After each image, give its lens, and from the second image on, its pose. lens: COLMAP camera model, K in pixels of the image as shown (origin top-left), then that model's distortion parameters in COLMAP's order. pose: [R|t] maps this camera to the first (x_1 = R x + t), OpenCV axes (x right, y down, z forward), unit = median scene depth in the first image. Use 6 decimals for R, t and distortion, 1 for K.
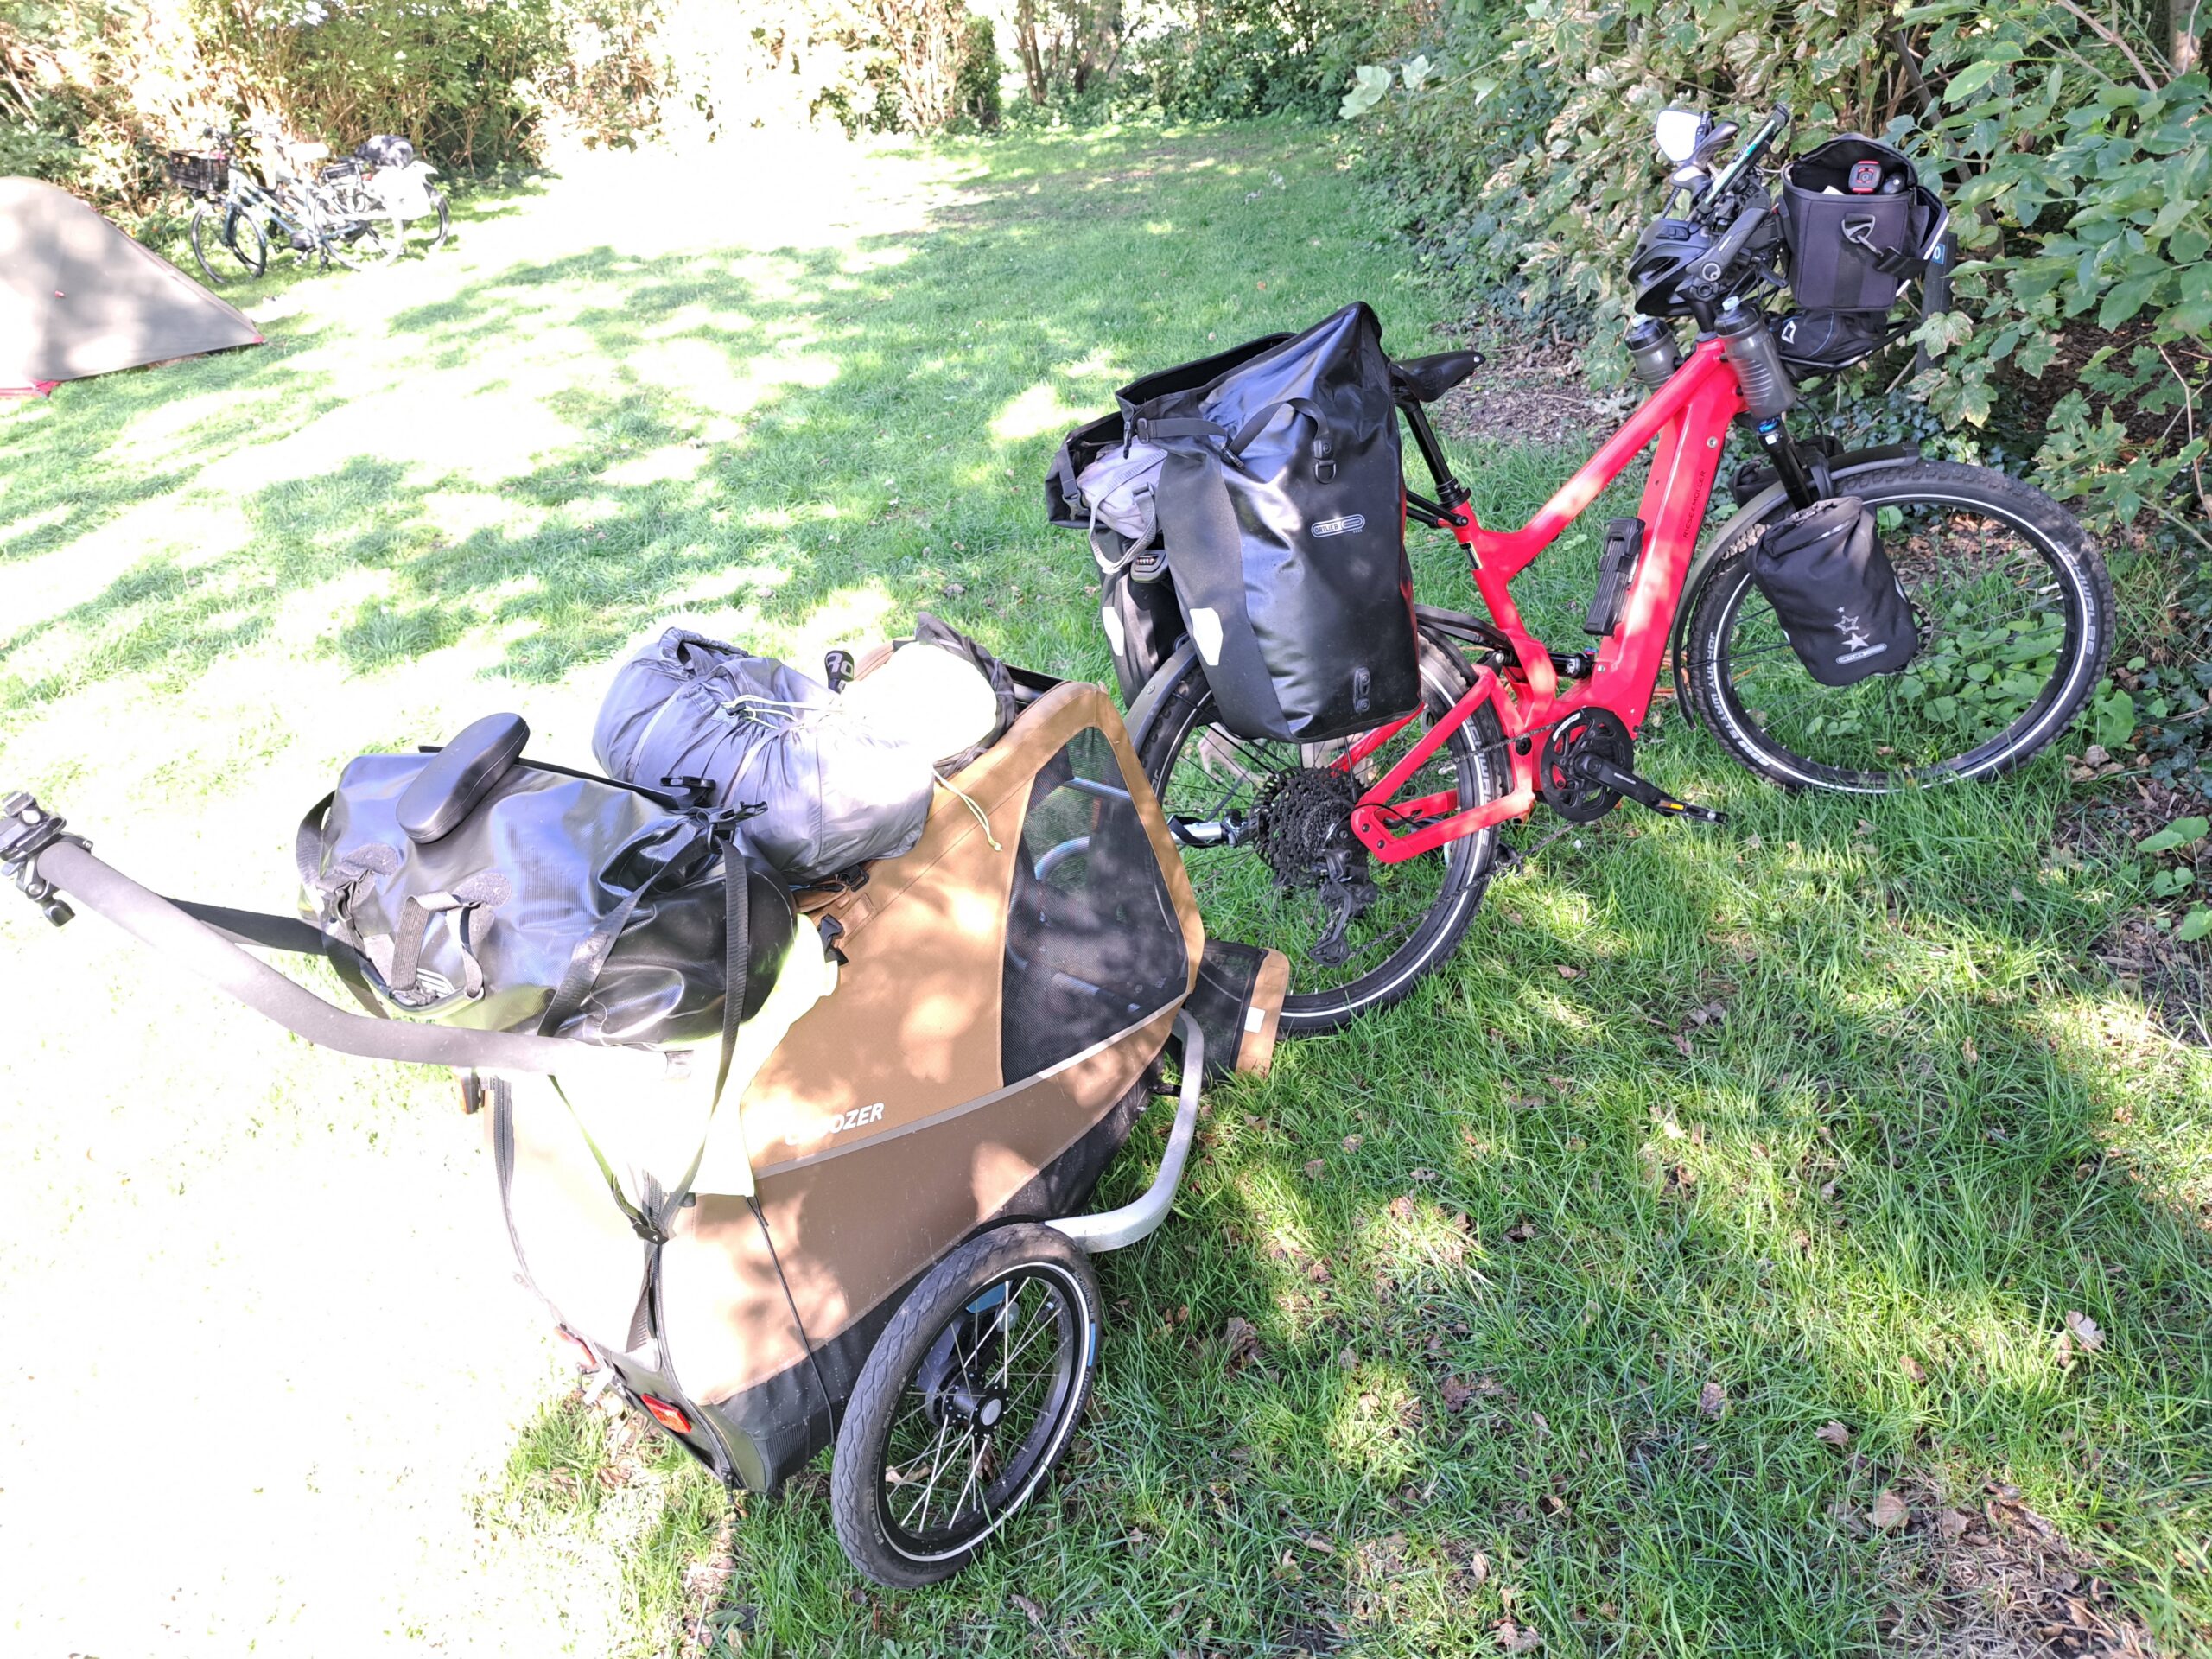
lens RADIAL K [[1514.7, 0, 1106.1], [0, 1514.7, 782.5], [0, 0, 1]] dist [0.037244, -0.038815]
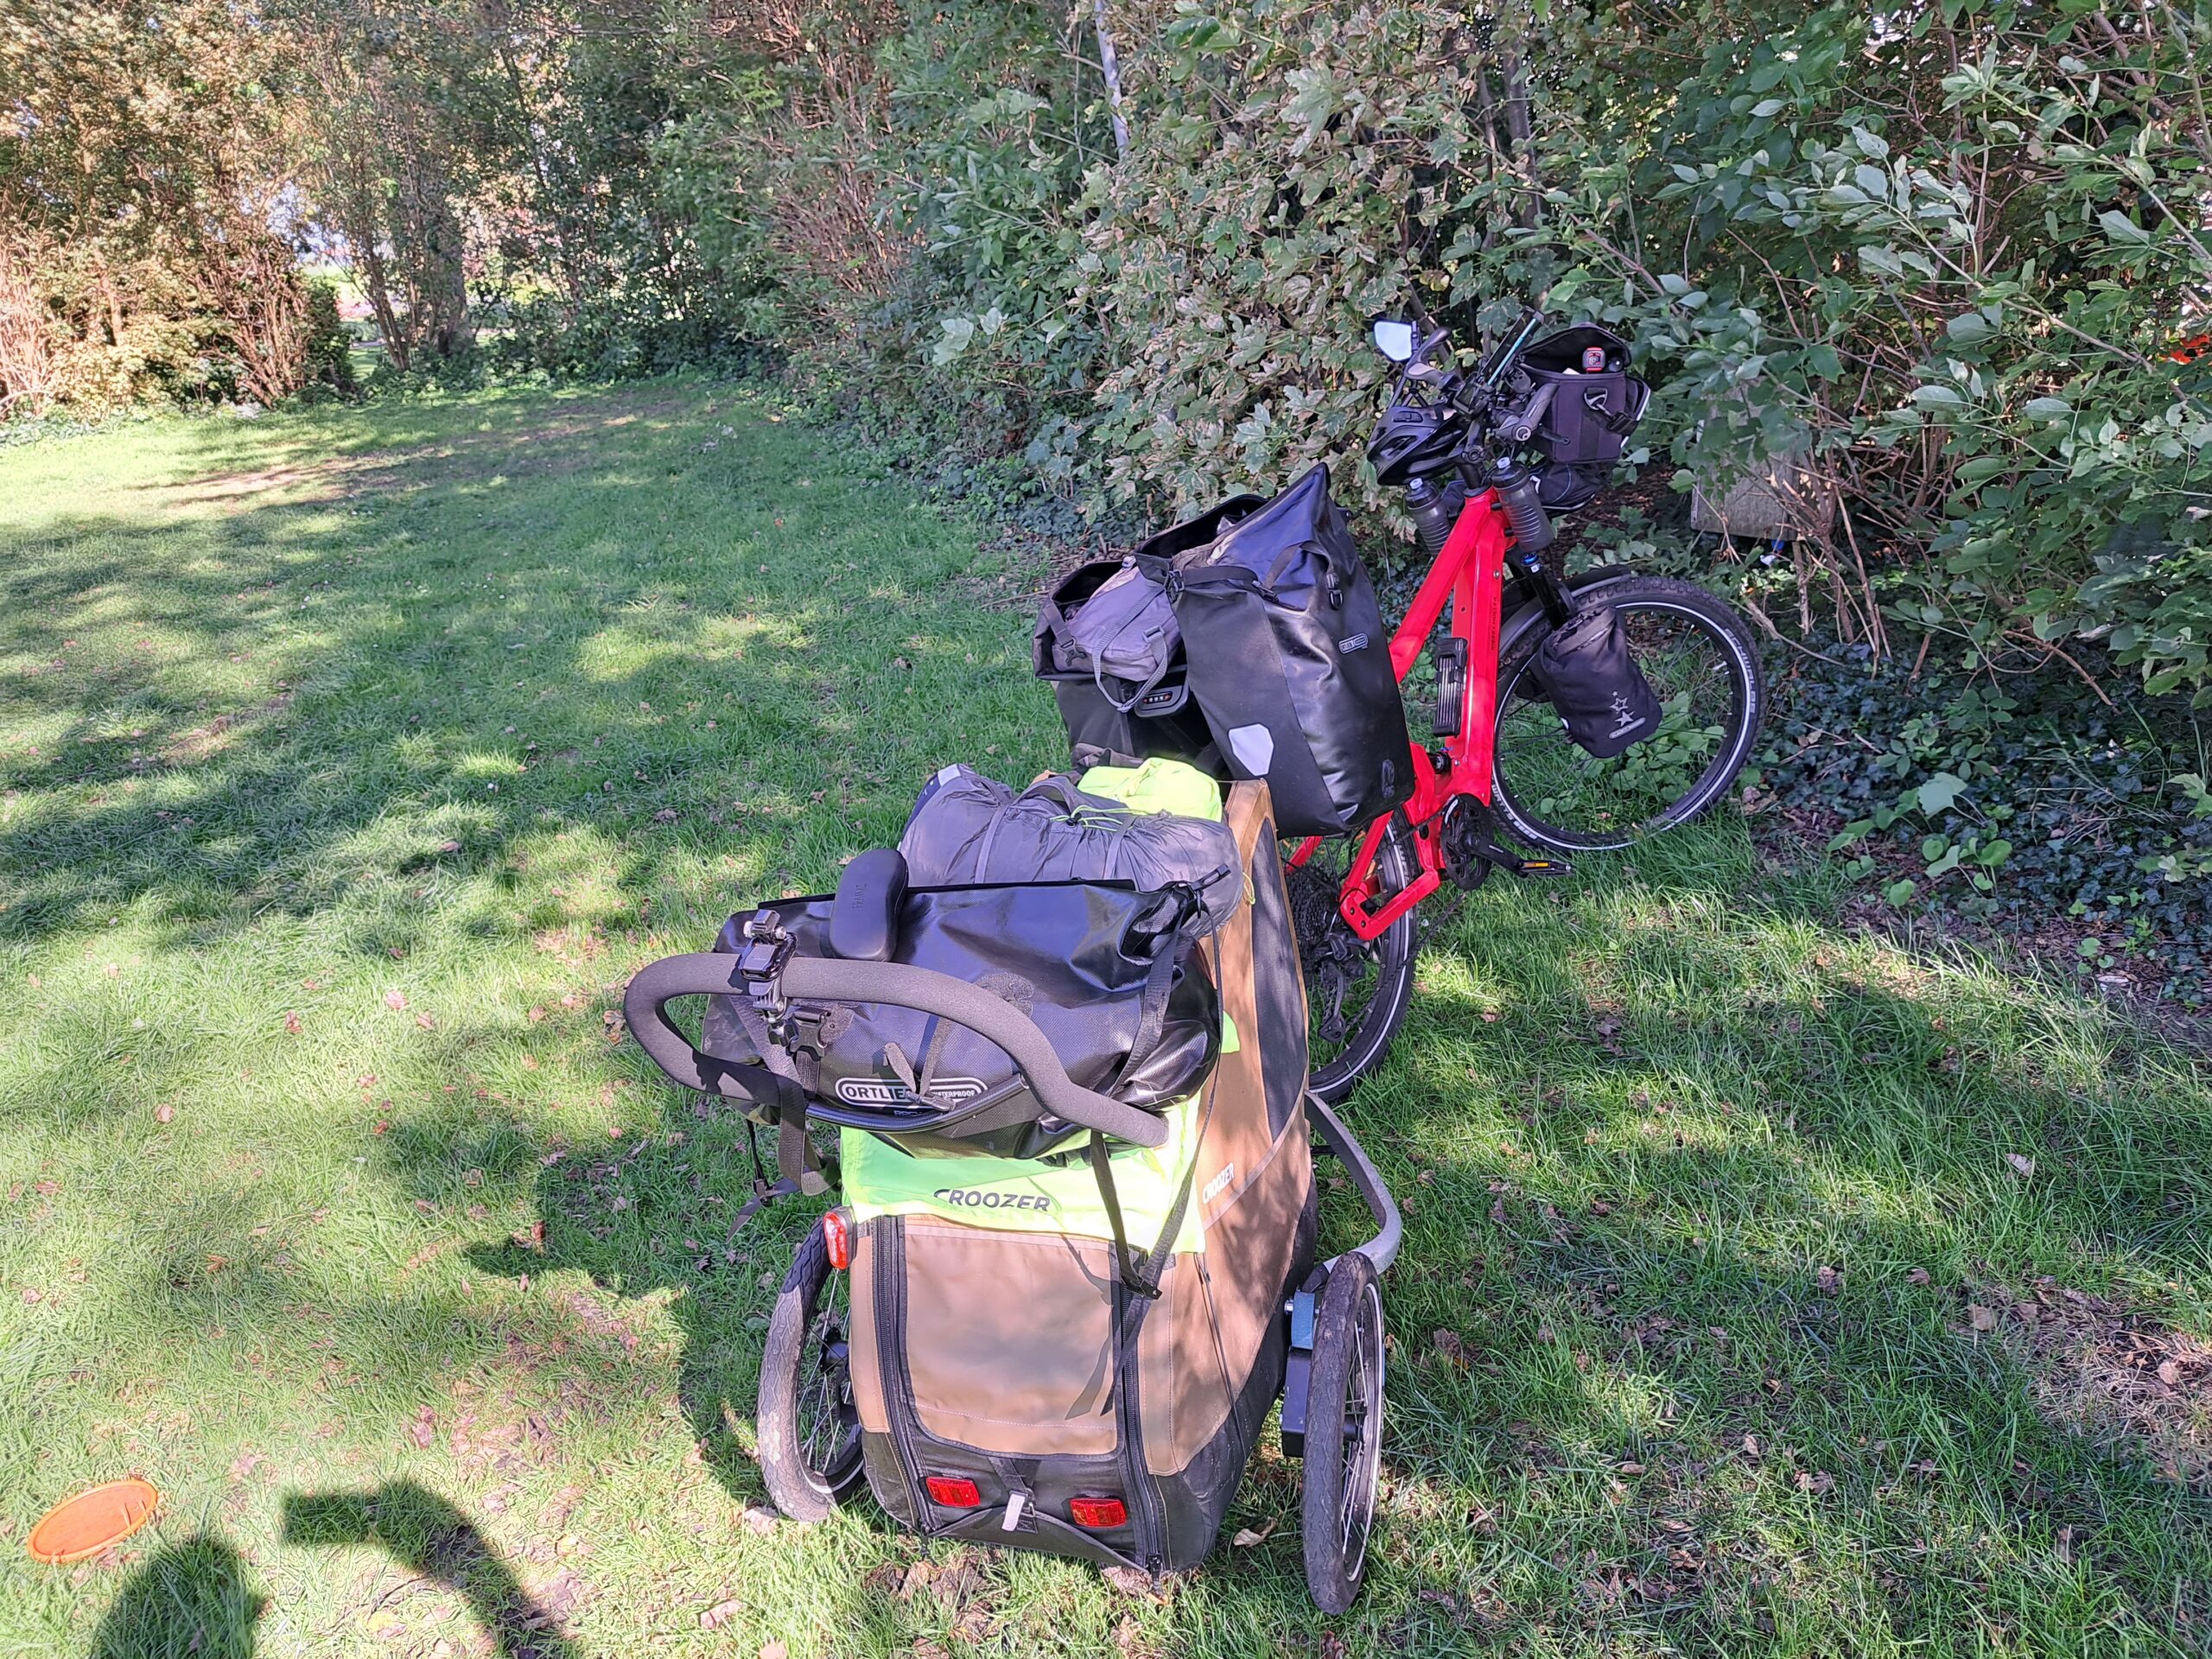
lens RADIAL K [[1514.7, 0, 1116.5], [0, 1514.7, 826.7], [0, 0, 1]] dist [0.037244, -0.038815]
pose [[0.925047, -0.131629, 0.356317, -0.204757], [0.174541, 0.980442, -0.090939, 0.020910], [-0.337378, 0.146315, 0.929929, -0.006023]]
